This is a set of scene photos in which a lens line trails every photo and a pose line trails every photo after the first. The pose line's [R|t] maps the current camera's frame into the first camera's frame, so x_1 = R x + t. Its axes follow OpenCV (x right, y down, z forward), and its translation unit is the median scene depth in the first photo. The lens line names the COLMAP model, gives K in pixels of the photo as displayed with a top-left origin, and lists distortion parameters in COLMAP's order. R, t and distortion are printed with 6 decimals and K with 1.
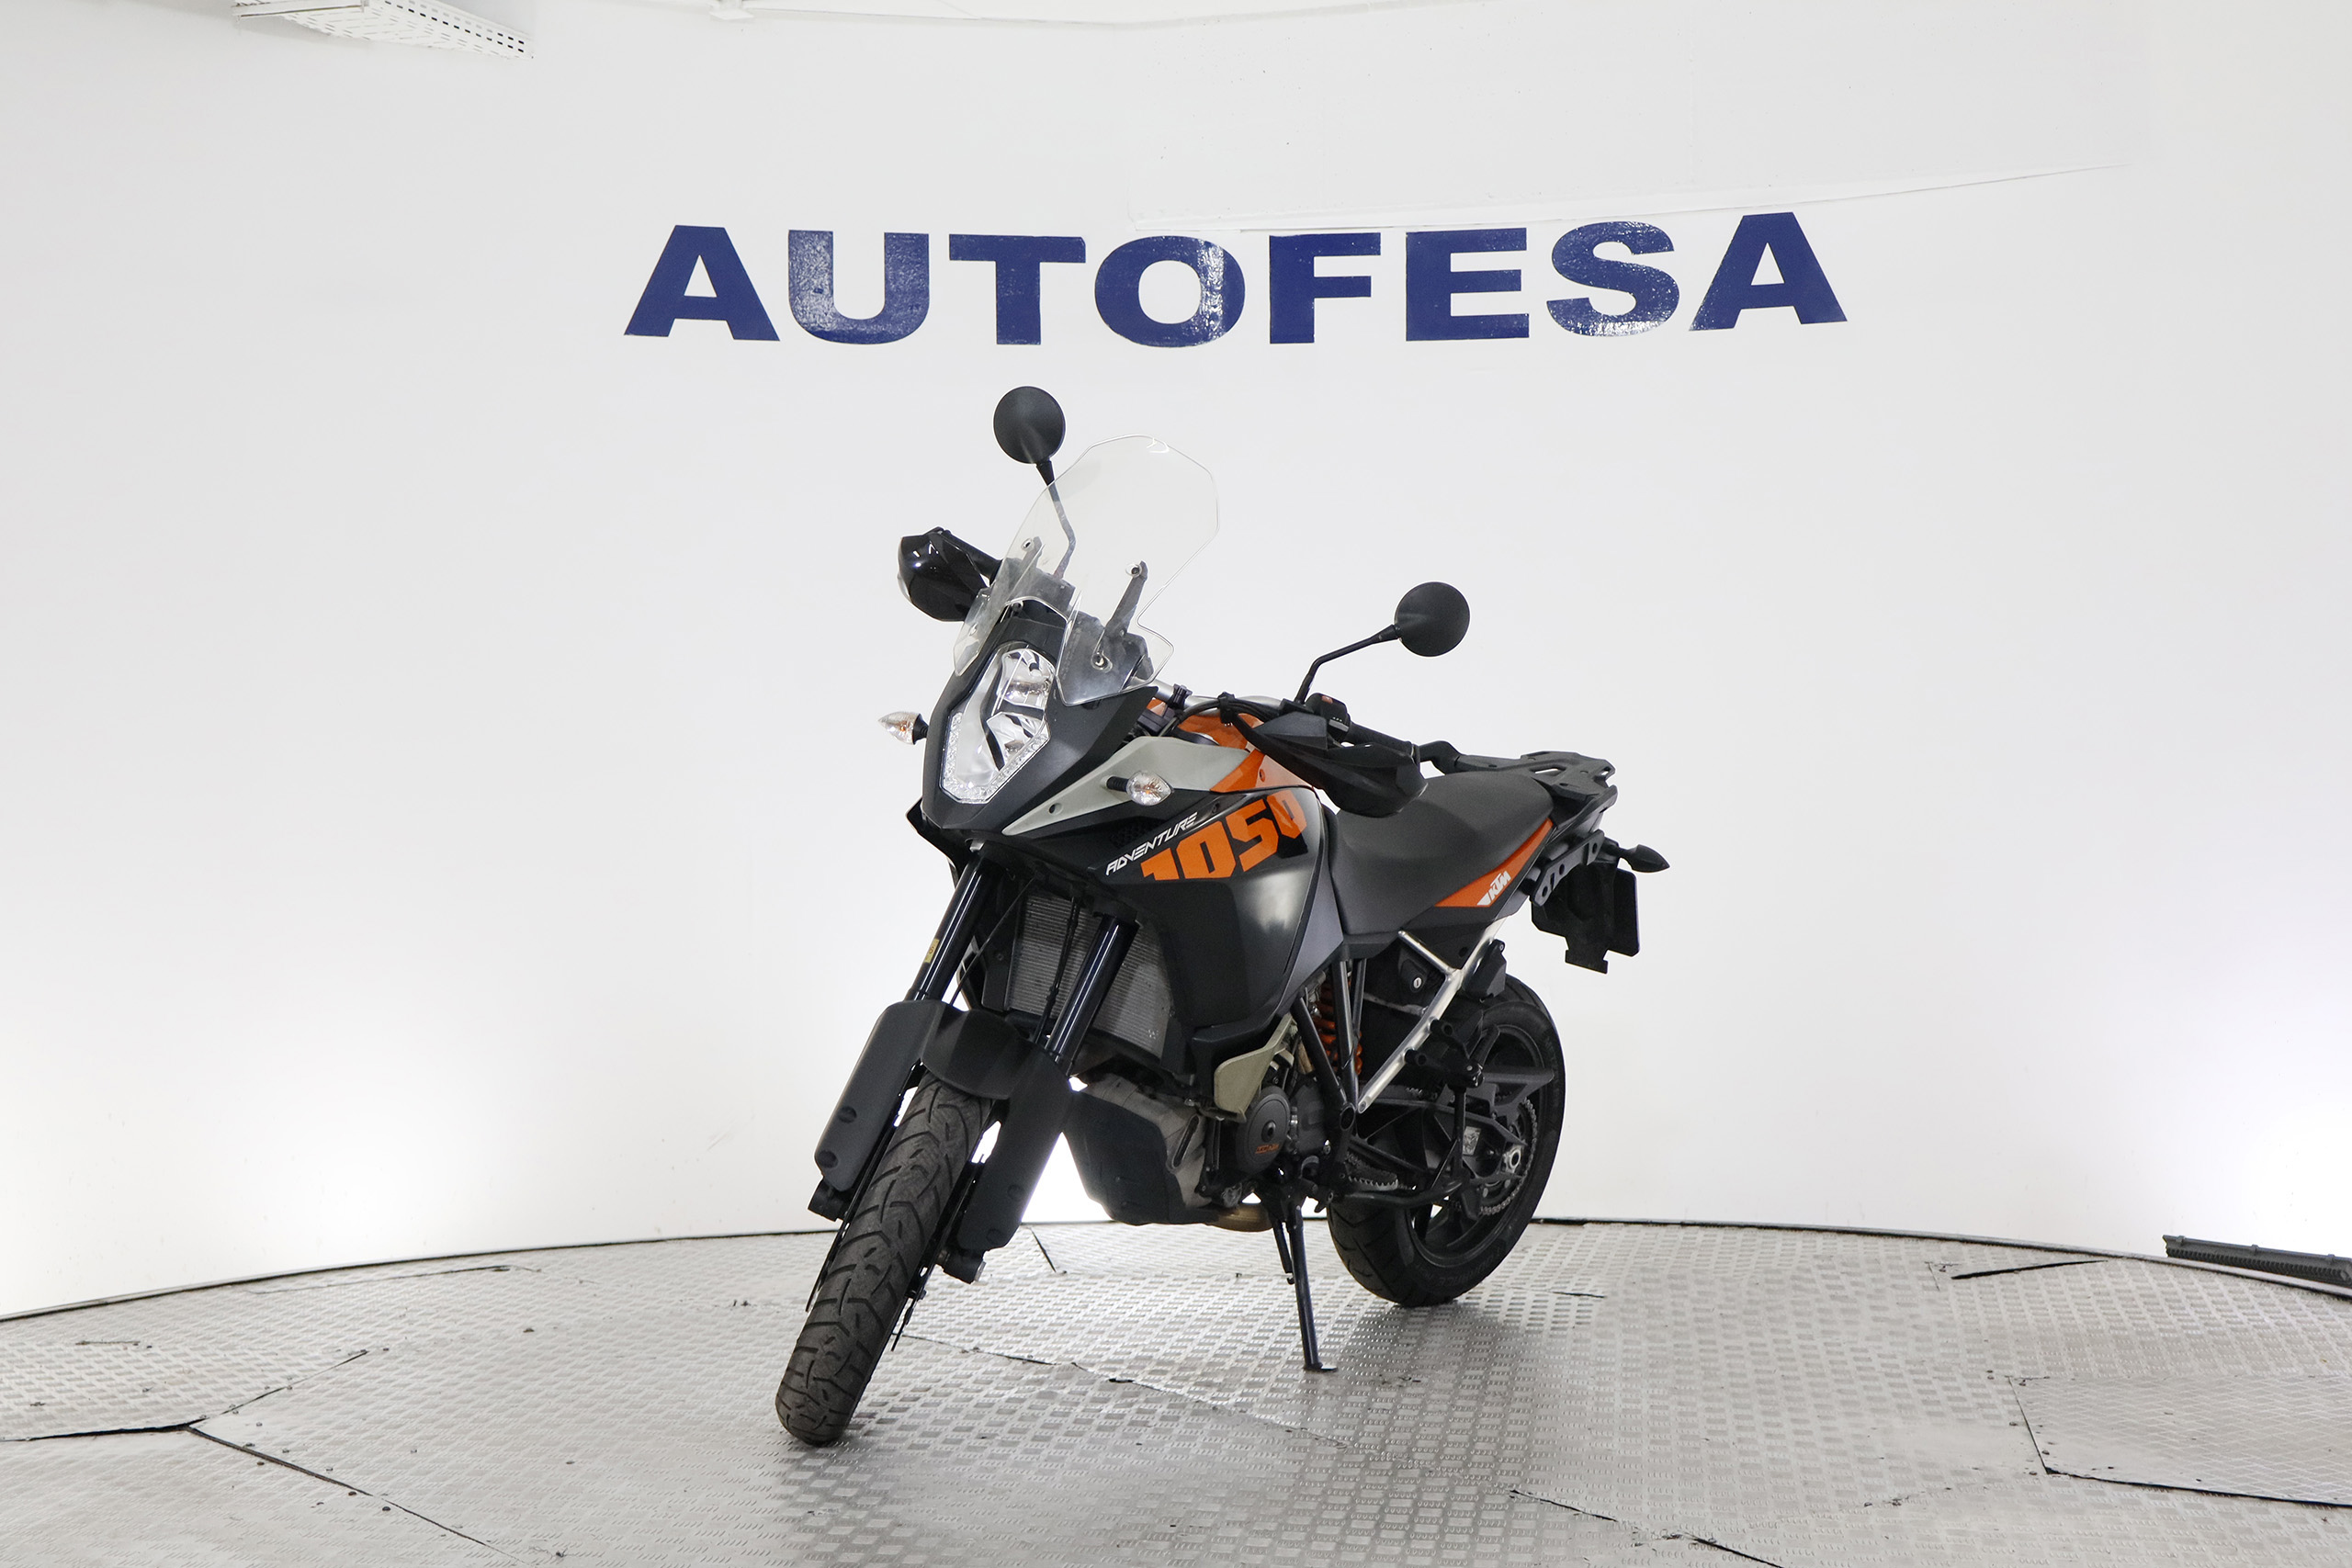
lens RADIAL K [[3772.6, 0, 1182.6], [0, 3772.6, 786.6], [0, 0, 1]] dist [0.090094, 0.000000]
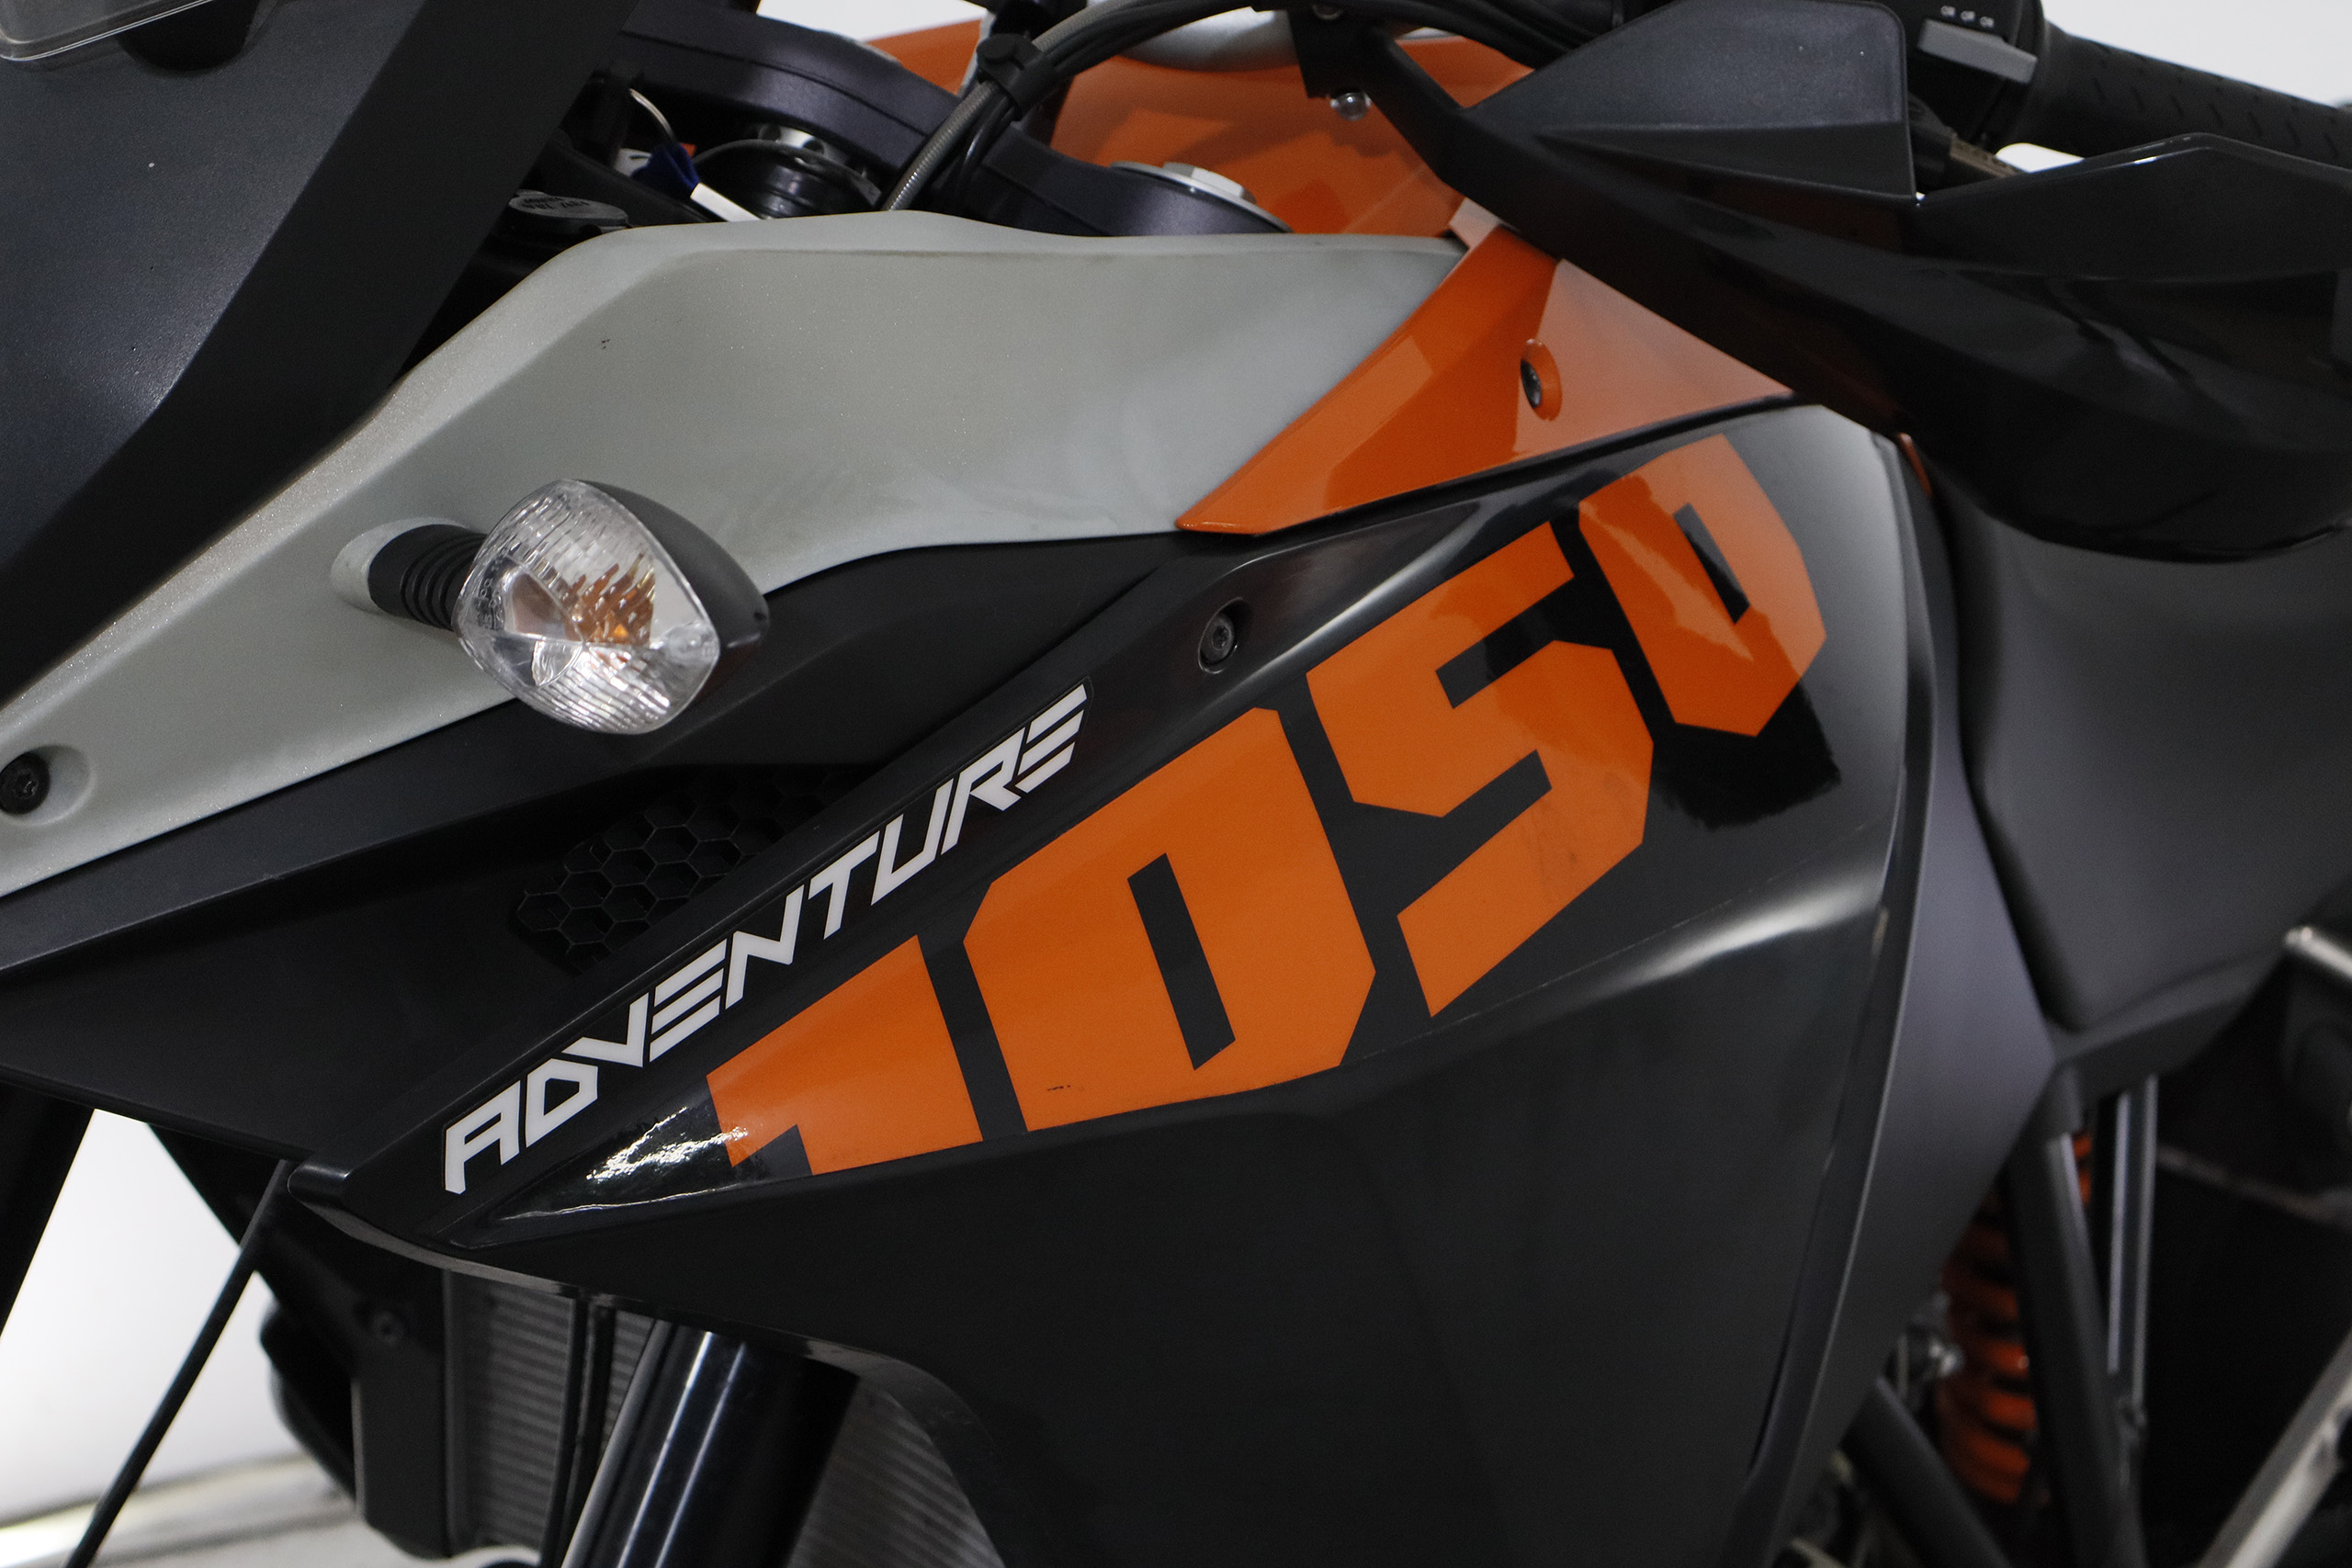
lens RADIAL K [[4215.8, 0, 1176.2], [0, 4215.8, 786.5], [0, 0, 1]] dist [0.050833, 0.000000]
pose [[0.986799, -0.064351, -0.148619, 0.032723], [0.083323, 0.988629, 0.125177, -0.010365], [0.138873, -0.135908, 0.980940, 0.823924]]
